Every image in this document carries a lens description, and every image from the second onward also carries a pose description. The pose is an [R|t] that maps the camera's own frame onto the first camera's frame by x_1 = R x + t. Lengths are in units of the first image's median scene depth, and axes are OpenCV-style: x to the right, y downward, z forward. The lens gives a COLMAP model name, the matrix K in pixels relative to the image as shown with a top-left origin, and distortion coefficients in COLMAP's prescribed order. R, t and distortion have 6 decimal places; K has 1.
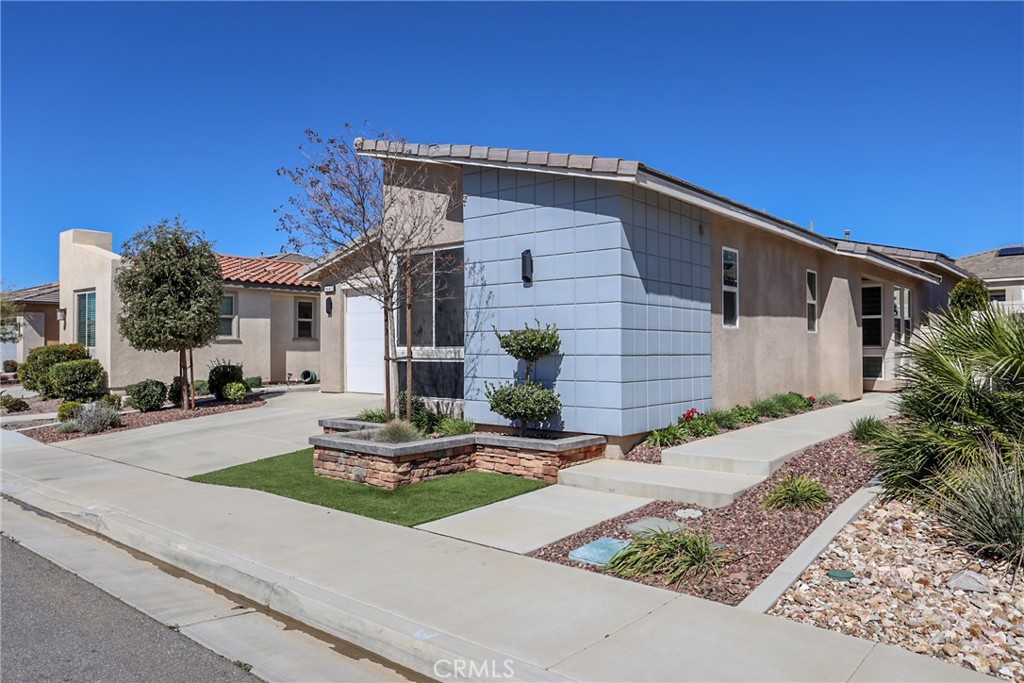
lens RADIAL K [[711.4, 0, 512.0], [0, 711.4, 341.5], [0, 0, 1]] dist [-0.002541, 0.001292]
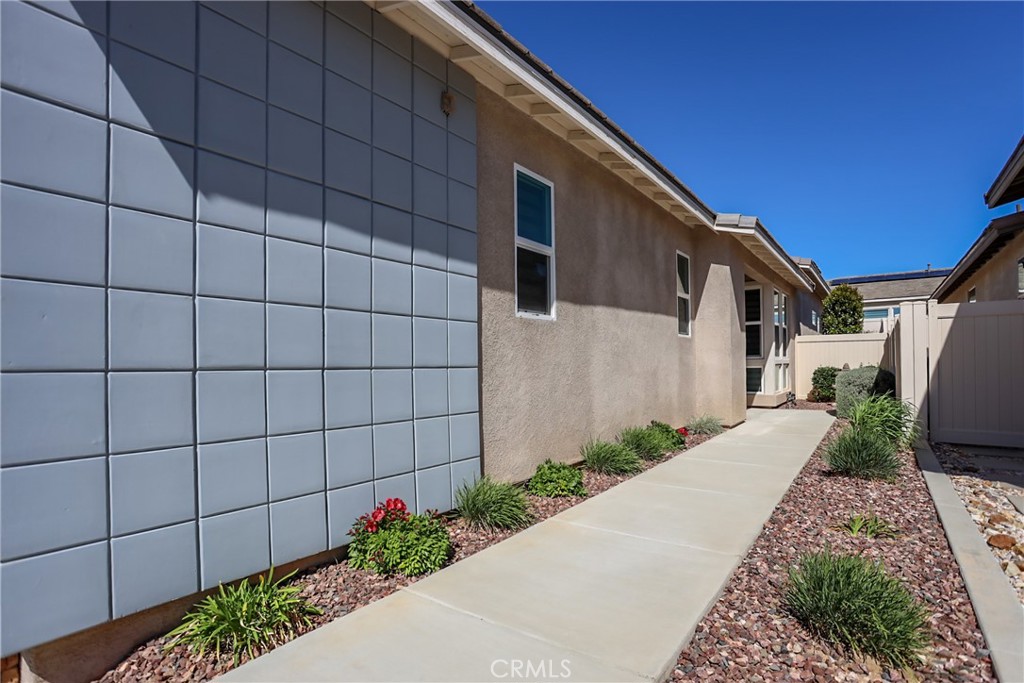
lens RADIAL K [[487.2, 0, 509.7], [0, 487.2, 359.2], [0, 0, 1]] dist [-0.041604, -0.000042]
pose [[0.998907, -0.004024, 0.046575, 0.222461], [0.003892, 0.999988, 0.002917, 0.009262], [-0.046586, -0.002733, 0.998911, 0.517240]]
